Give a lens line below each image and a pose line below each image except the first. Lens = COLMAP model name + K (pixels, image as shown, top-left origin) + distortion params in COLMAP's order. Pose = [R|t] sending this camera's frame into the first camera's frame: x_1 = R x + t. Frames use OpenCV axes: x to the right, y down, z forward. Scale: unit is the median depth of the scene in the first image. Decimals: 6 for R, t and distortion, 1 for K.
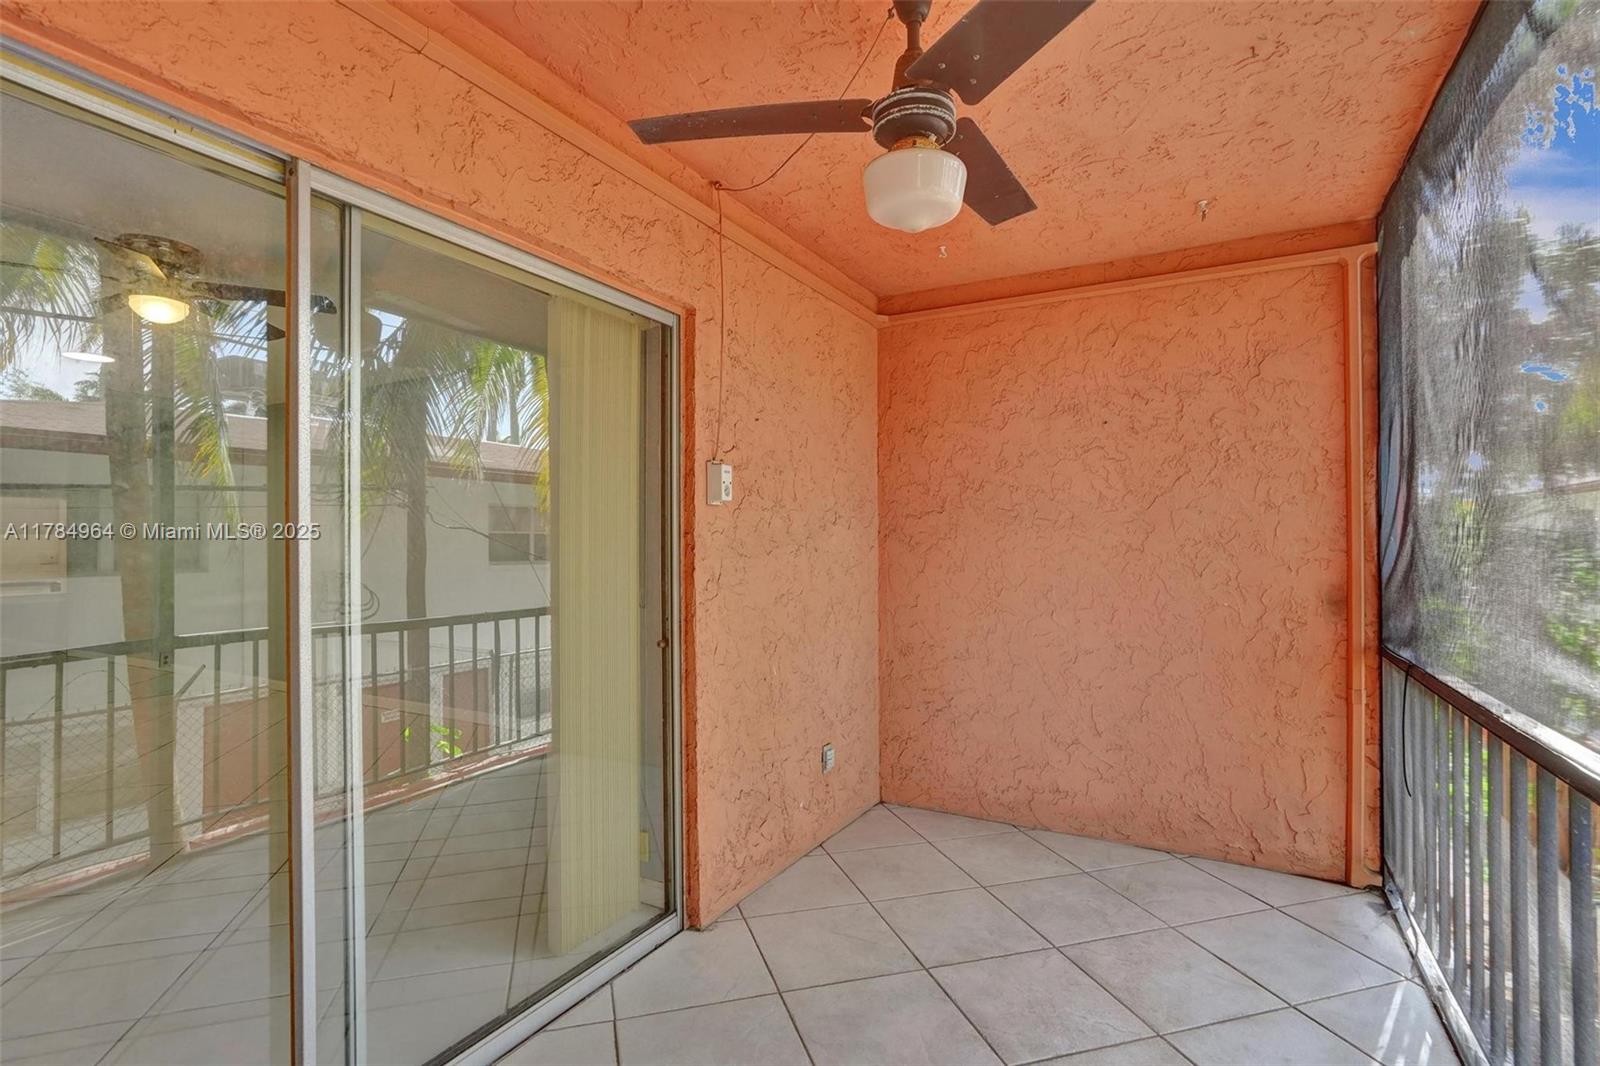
lens RADIAL K [[769.8, 0, 804.0], [0, 769.8, 535.5], [0, 0, 1]] dist [-0.051055, 0.027472]
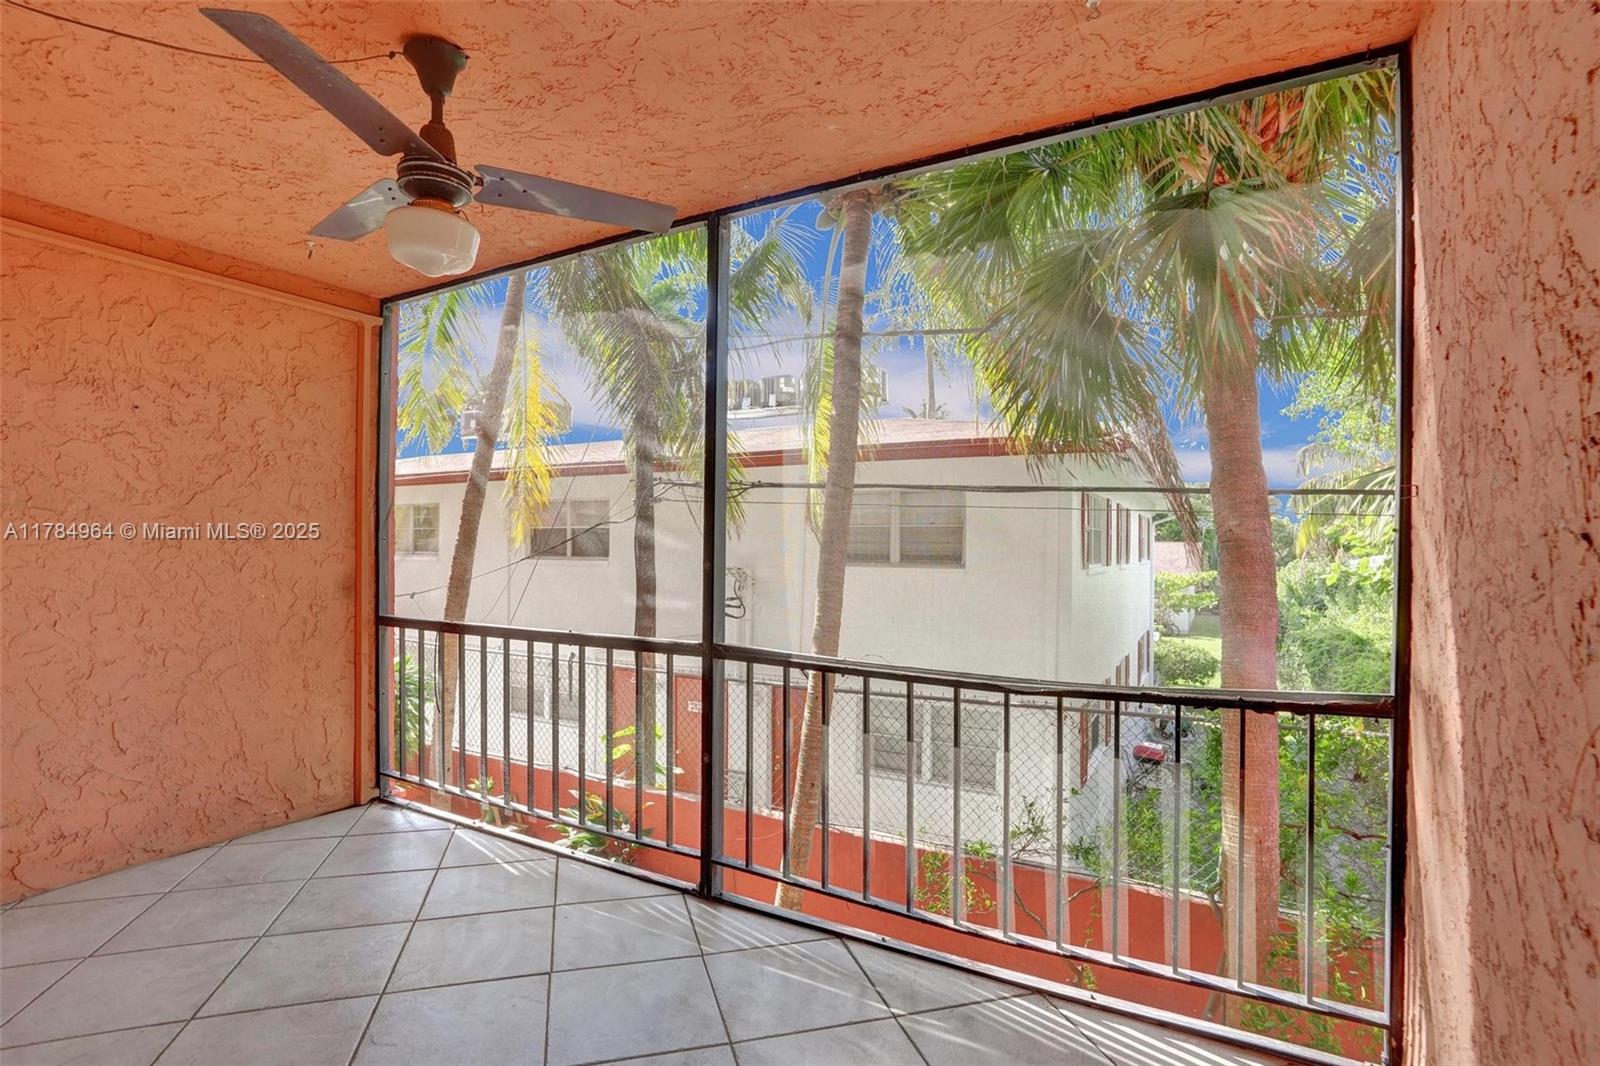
lens RADIAL K [[769.8, 0, 804.0], [0, 769.8, 535.5], [0, 0, 1]] dist [-0.051055, 0.027472]
pose [[0.010581, 0.015576, 0.999823, -0.515097], [-0.015762, 0.999757, -0.015409, 0.006924], [-0.999820, -0.015597, 0.010824, 0.200303]]
